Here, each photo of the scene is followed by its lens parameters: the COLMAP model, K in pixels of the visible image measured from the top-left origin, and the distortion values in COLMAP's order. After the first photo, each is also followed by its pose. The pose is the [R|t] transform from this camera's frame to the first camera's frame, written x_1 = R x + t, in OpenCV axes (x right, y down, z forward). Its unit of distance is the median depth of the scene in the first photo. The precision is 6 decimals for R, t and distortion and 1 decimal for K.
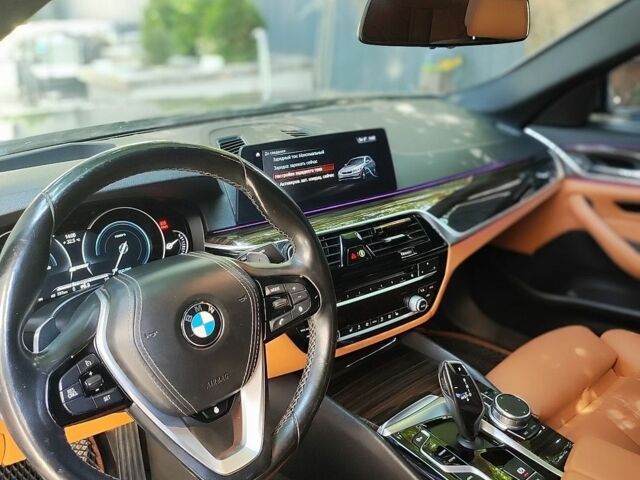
lens RADIAL K [[622.1, 0, 317.6], [0, 622.1, 238.6], [0, 0, 1]] dist [0.055939, 0.000000]
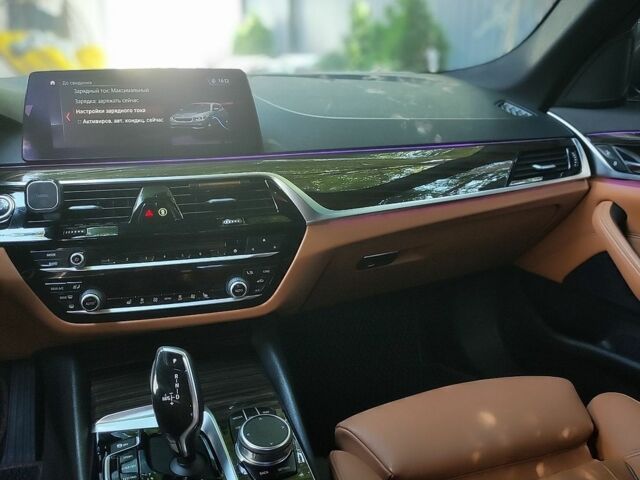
lens RADIAL K [[622.1, 0, 321.9], [0, 622.1, 239.2], [0, 0, 1]] dist [0.055939, 0.000000]
pose [[0.923360, 0.103947, -0.369596, 0.546427], [-0.128486, 0.990807, -0.042338, 0.064107], [0.361798, 0.086581, 0.928227, 0.310101]]
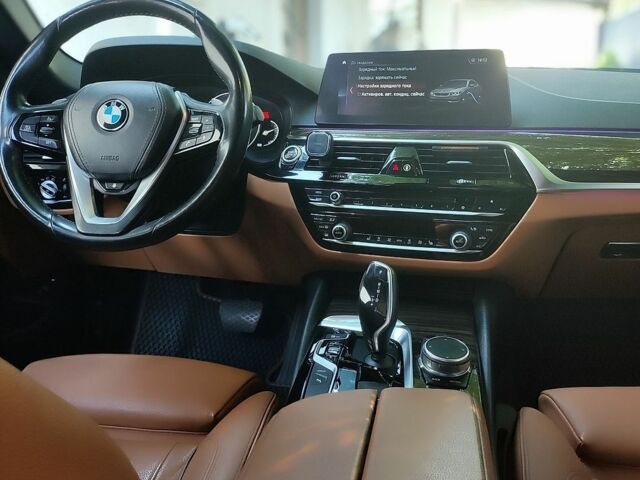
lens RADIAL K [[622.1, 0, 324.2], [0, 622.1, 244.2], [0, 0, 1]] dist [0.055939, 0.000000]
pose [[0.607730, 0.187432, -0.771708, 0.723805], [-0.284649, 0.958593, 0.008658, 0.157484], [0.741376, 0.214404, 0.635918, 0.312225]]
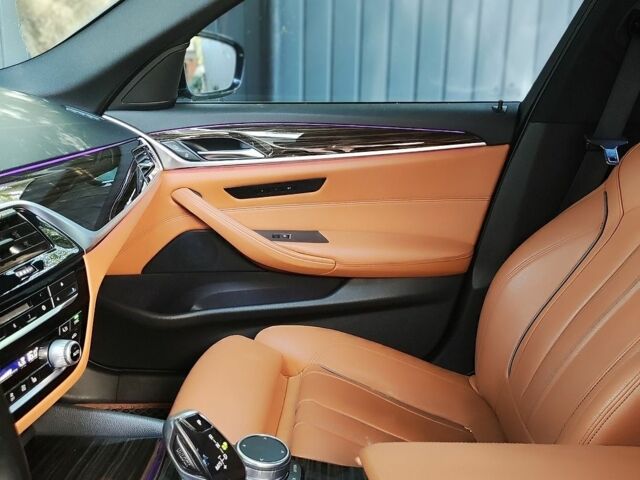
lens RADIAL K [[622.1, 0, 322.5], [0, 622.1, 239.4], [0, 0, 1]] dist [0.055939, 0.000000]
pose [[0.705186, -0.163580, 0.689894, -0.059487], [0.227413, 0.973797, -0.001558, 0.057764], [-0.671562, 0.157989, 0.723909, 0.395883]]
